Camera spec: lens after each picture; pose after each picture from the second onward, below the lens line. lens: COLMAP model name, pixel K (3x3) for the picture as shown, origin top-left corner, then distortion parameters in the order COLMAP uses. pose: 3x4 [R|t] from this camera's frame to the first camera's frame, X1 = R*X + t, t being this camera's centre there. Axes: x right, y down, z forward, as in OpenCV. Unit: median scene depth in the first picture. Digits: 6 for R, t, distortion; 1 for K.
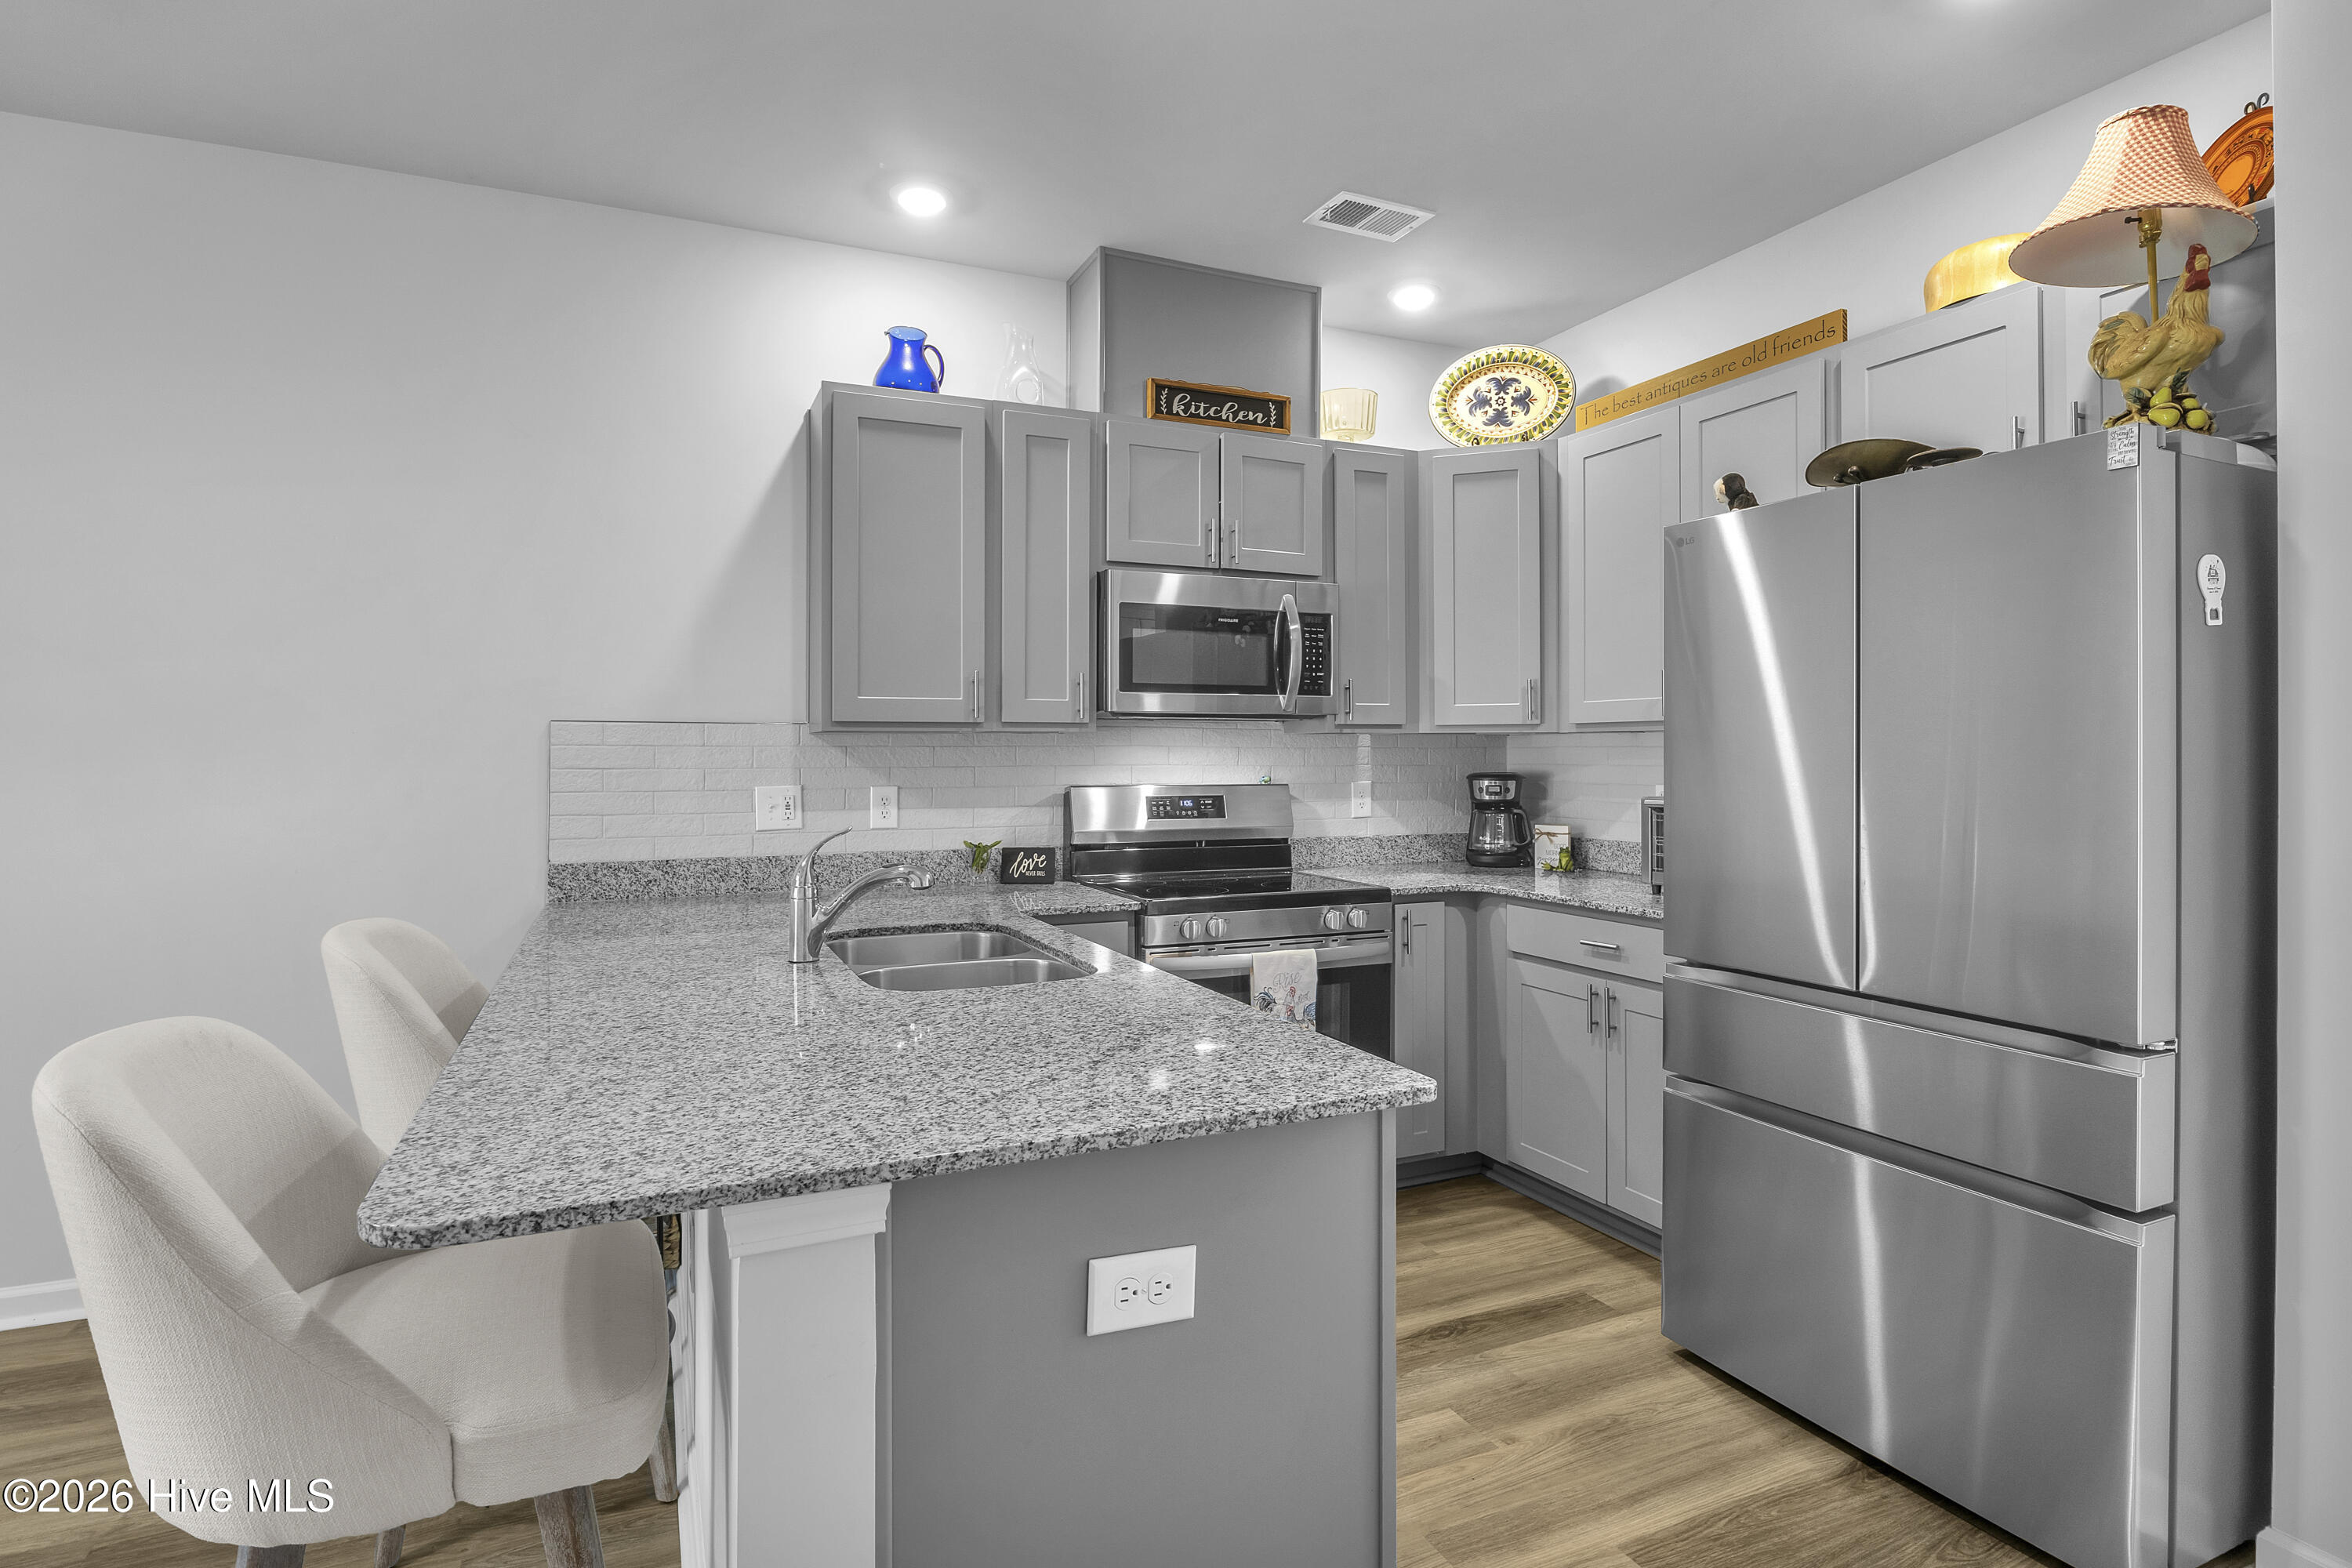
lens RADIAL K [[1200.8, 0, 1177.4], [0, 1200.8, 741.0], [0, 0, 1]] dist [-0.016595, 0.000283]
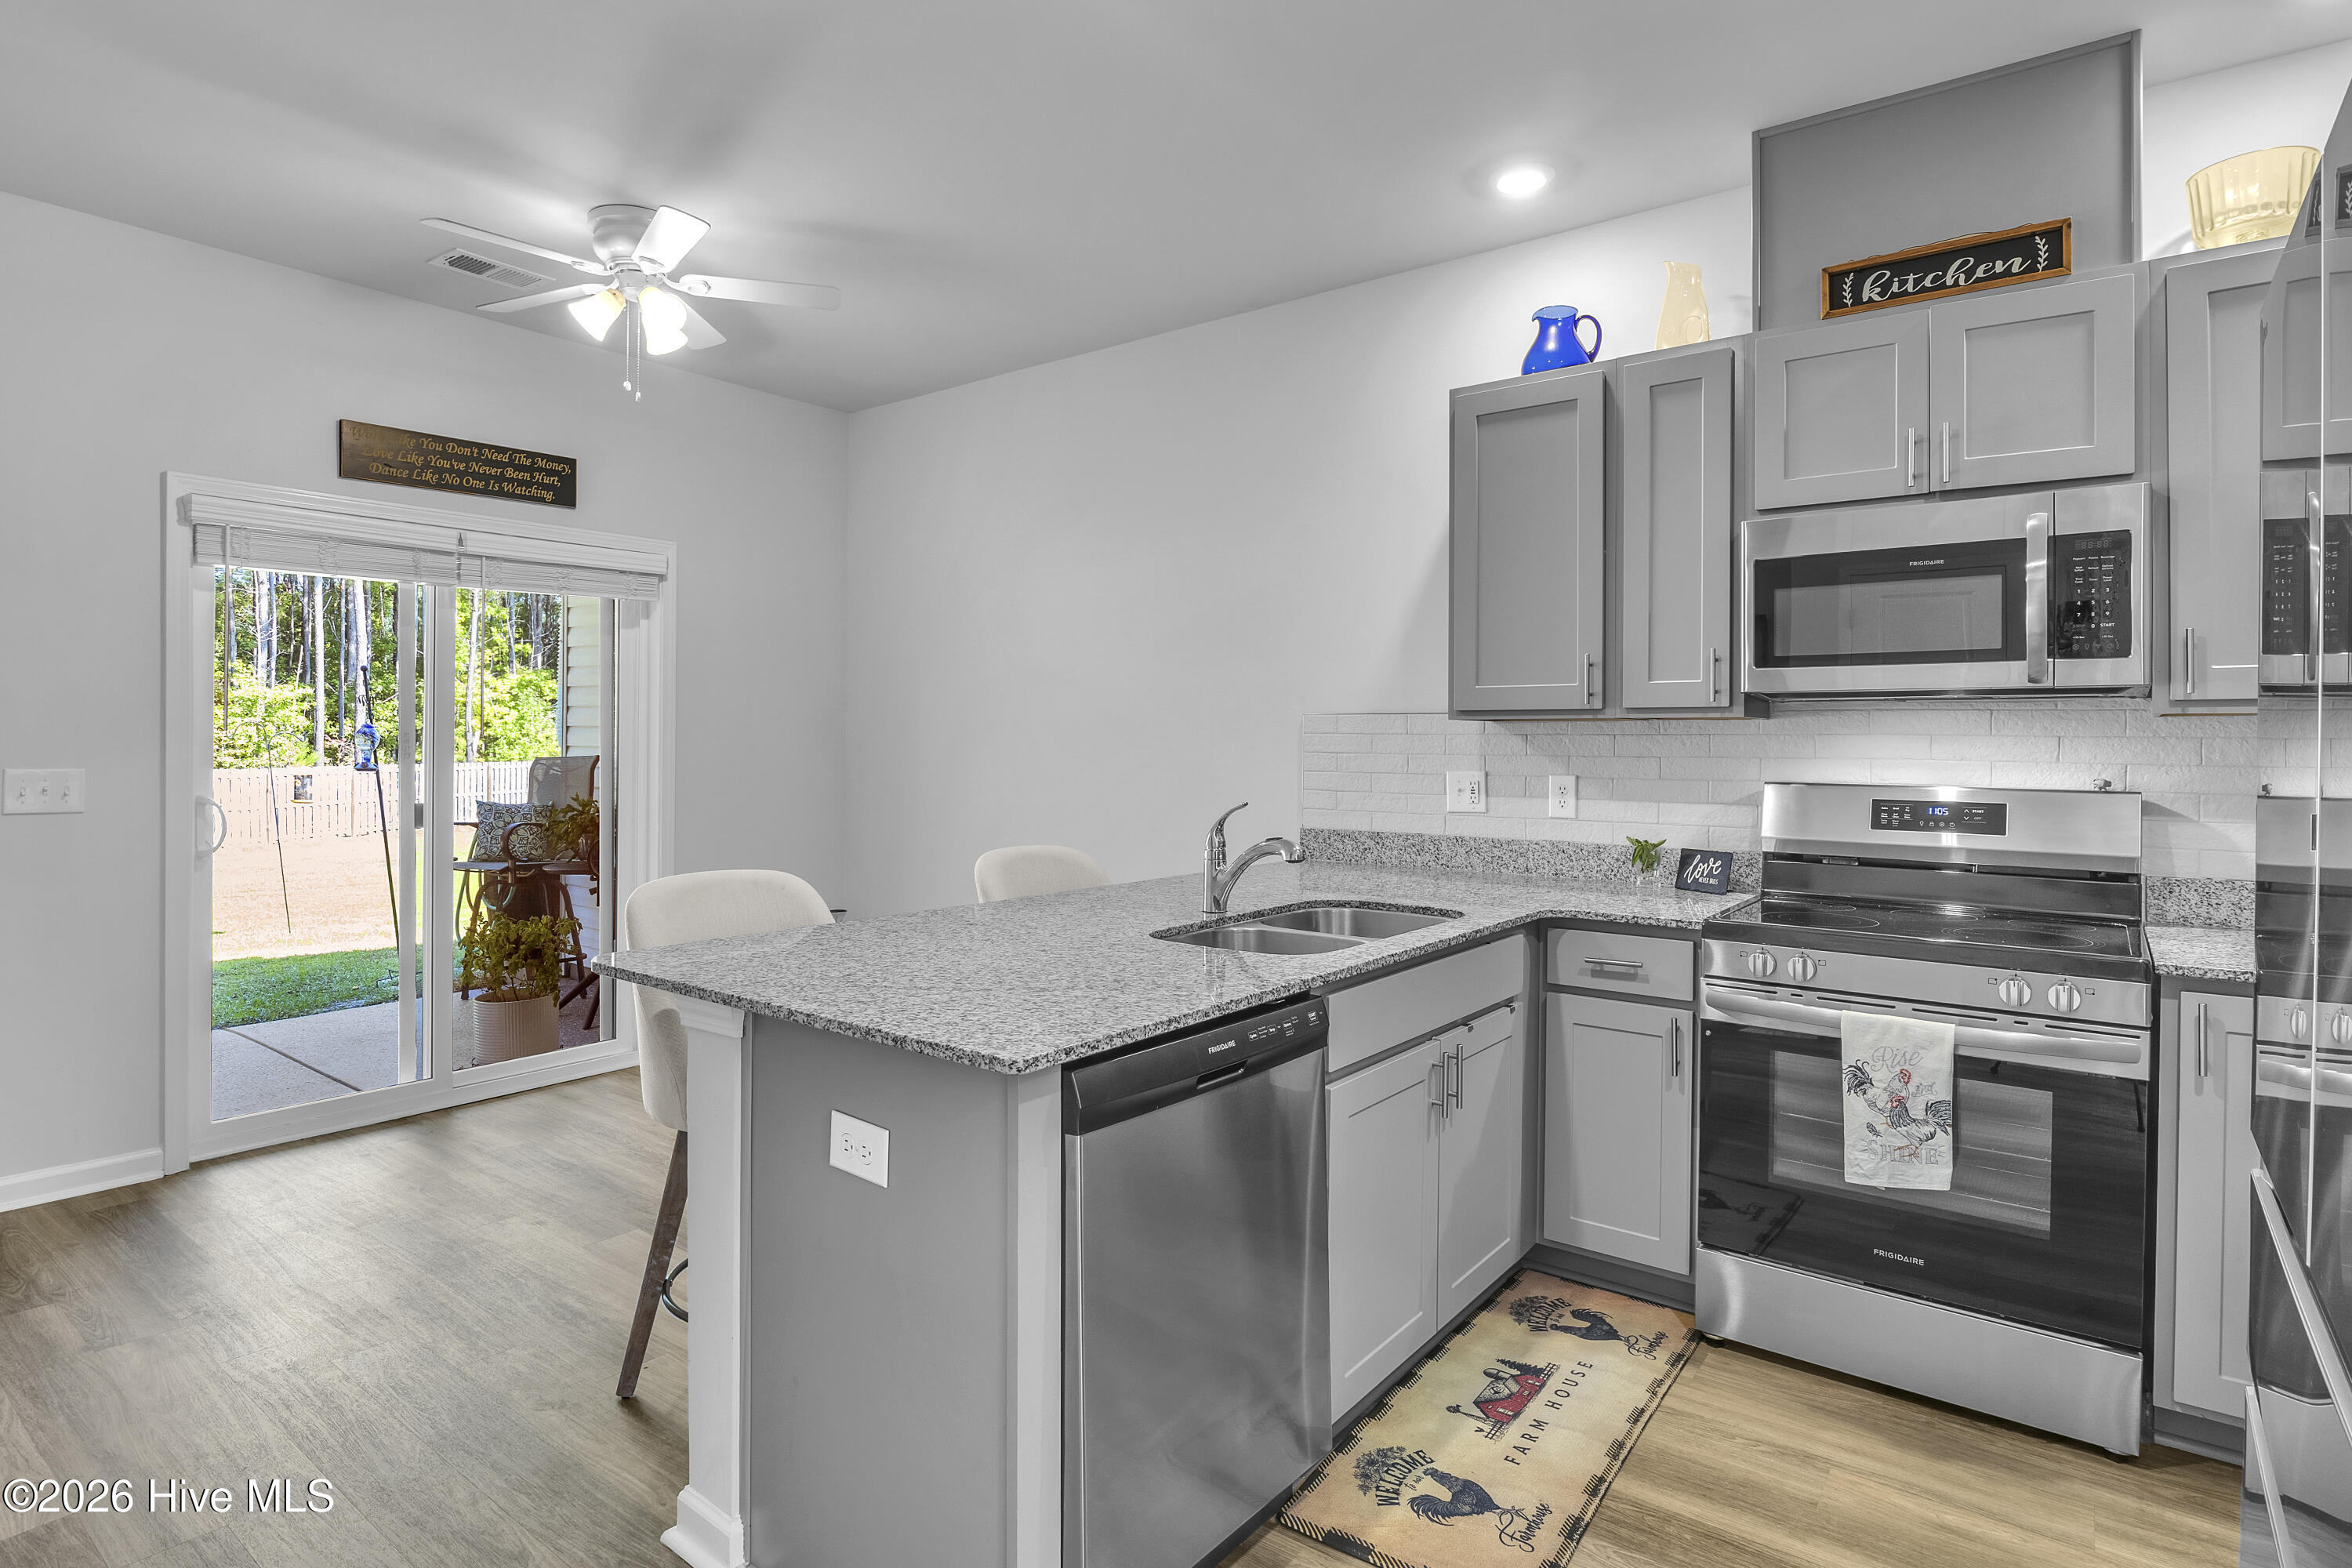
lens RADIAL K [[1212.1, 0, 1187.9], [0, 1212.1, 734.2], [0, 0, 1]] dist [-0.011891, -0.003311]
pose [[0.474328, -0.000500, -0.880348, 0.505186], [0.001991, 0.999998, 0.000505, 0.003121], [0.880346, -0.001992, 0.474328, 0.269066]]
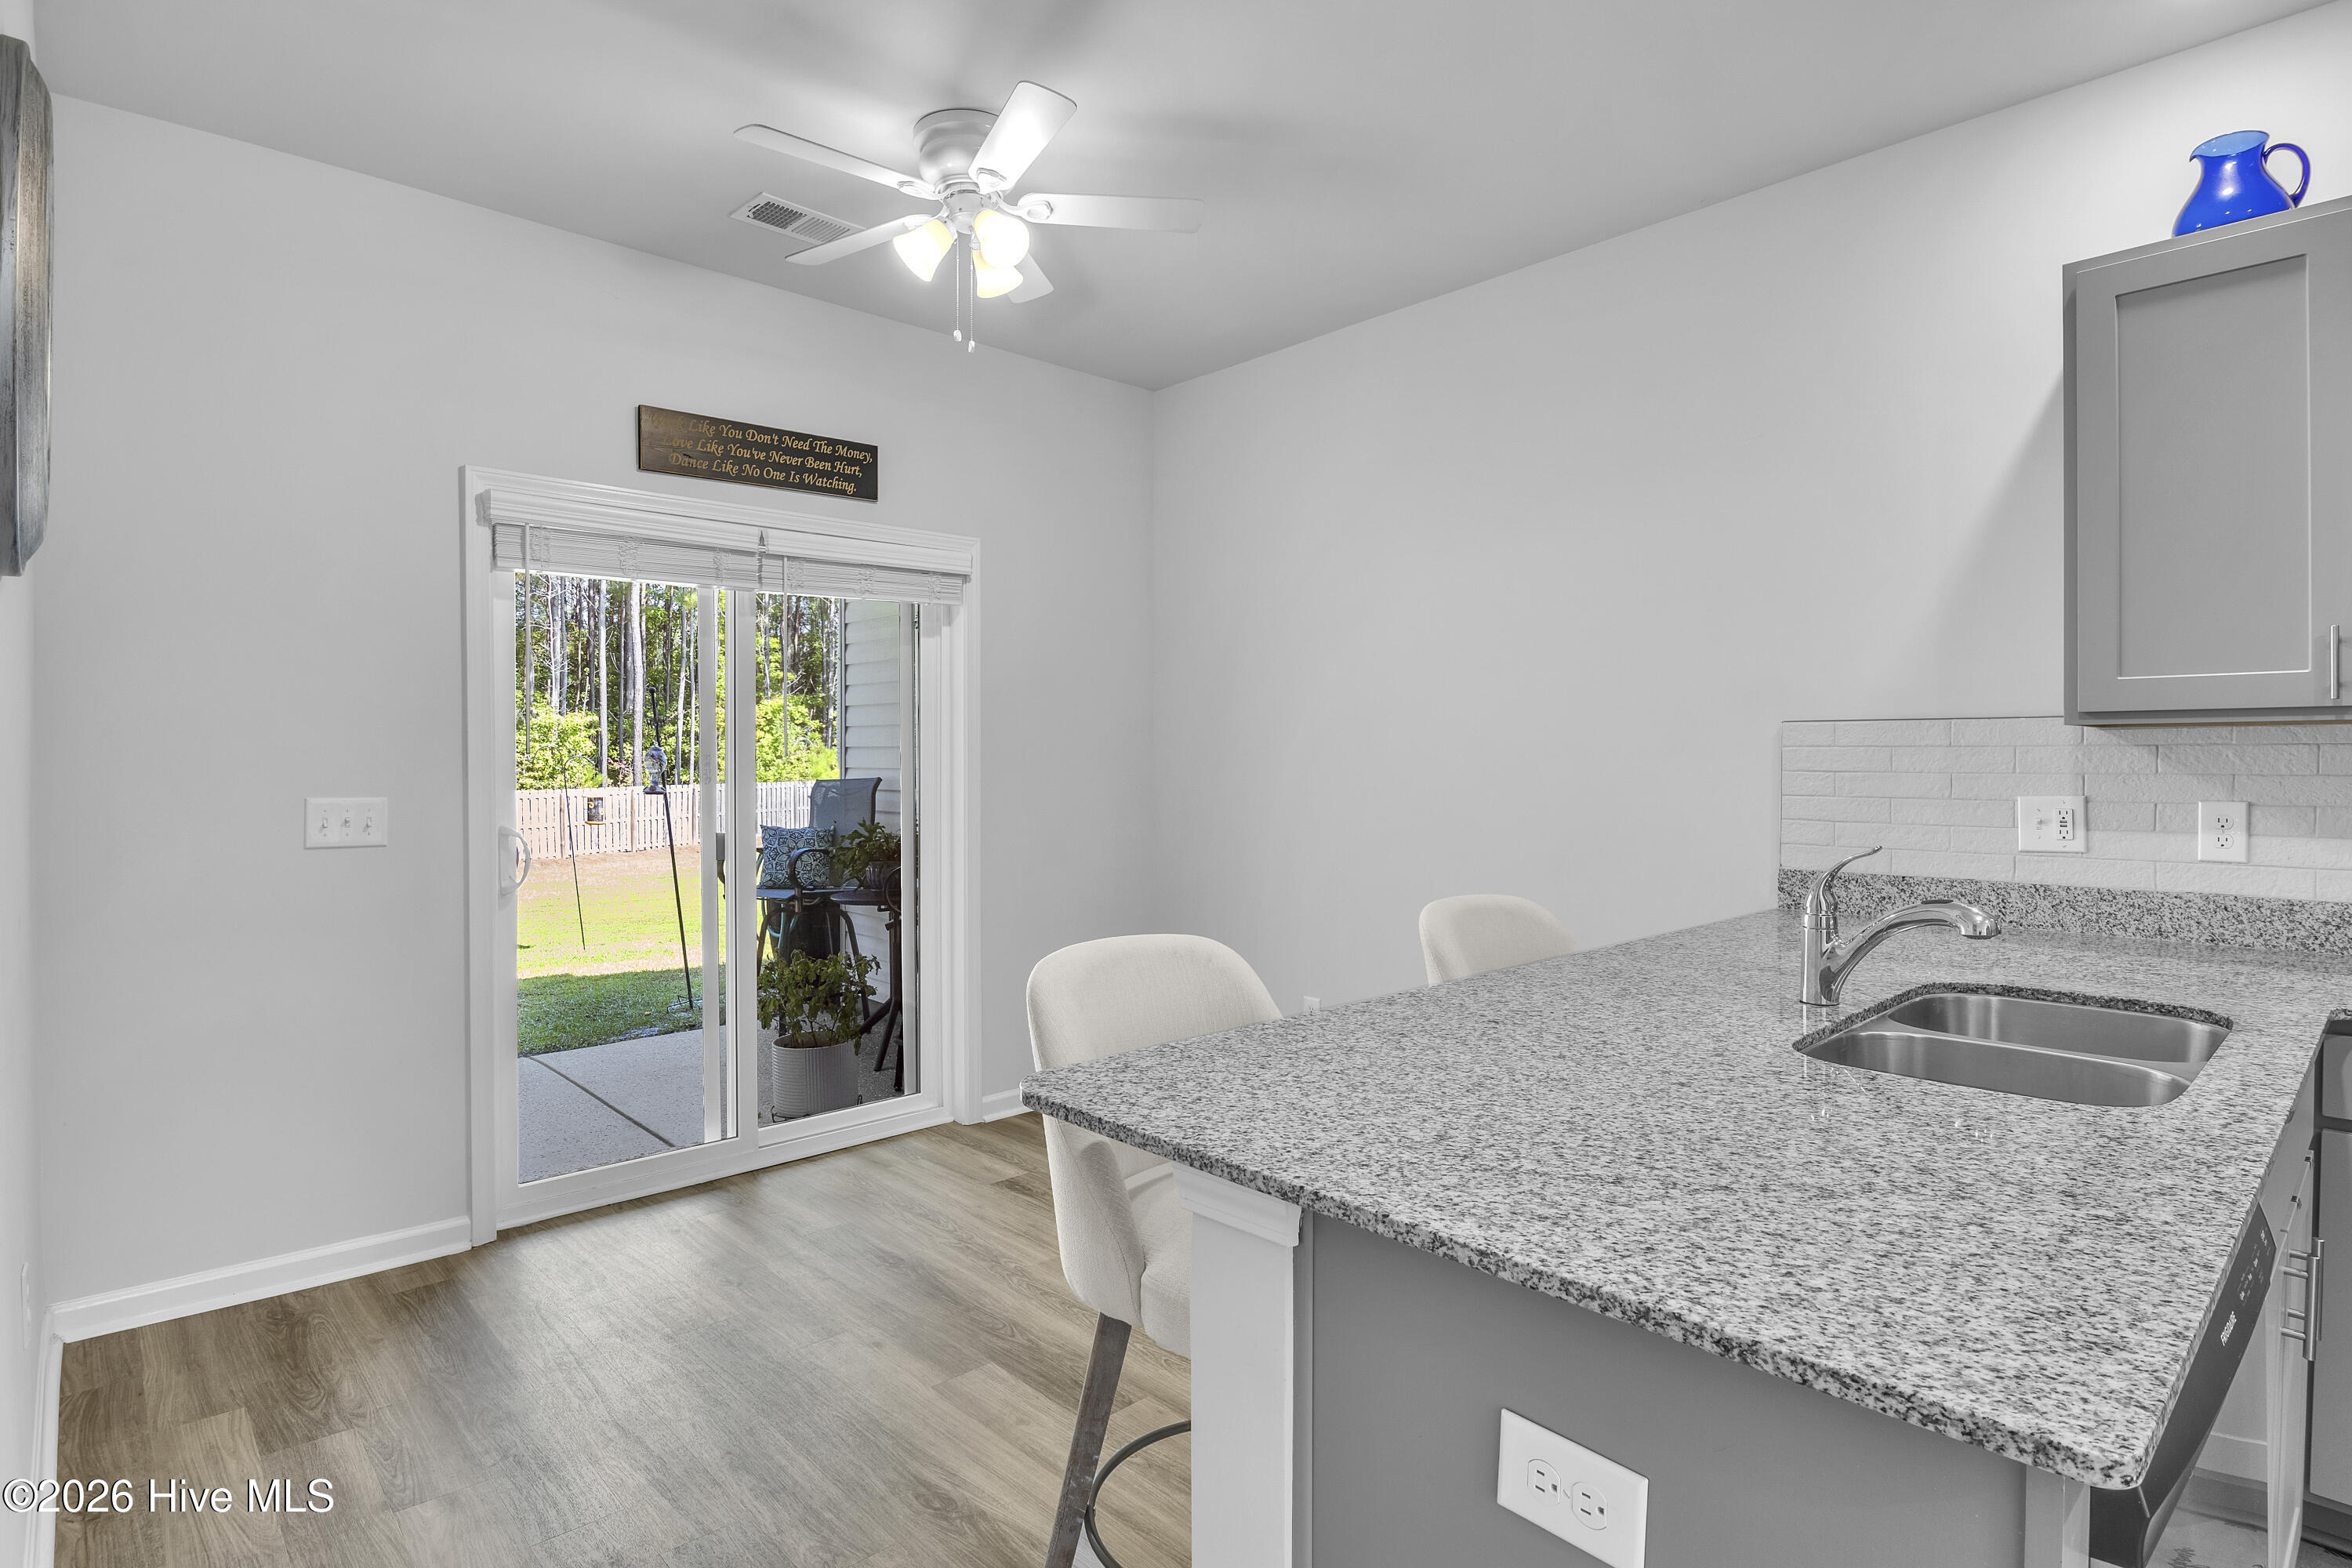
lens RADIAL K [[1198.4, 0, 1188.0], [0, 1198.4, 760.8], [0, 0, 1]] dist [-0.019862, 0.000571]
pose [[0.320355, 0.003083, -0.947292, 0.224029], [0.010134, 0.999926, 0.006682, 0.003401], [0.947243, -0.011741, 0.320300, 0.216277]]
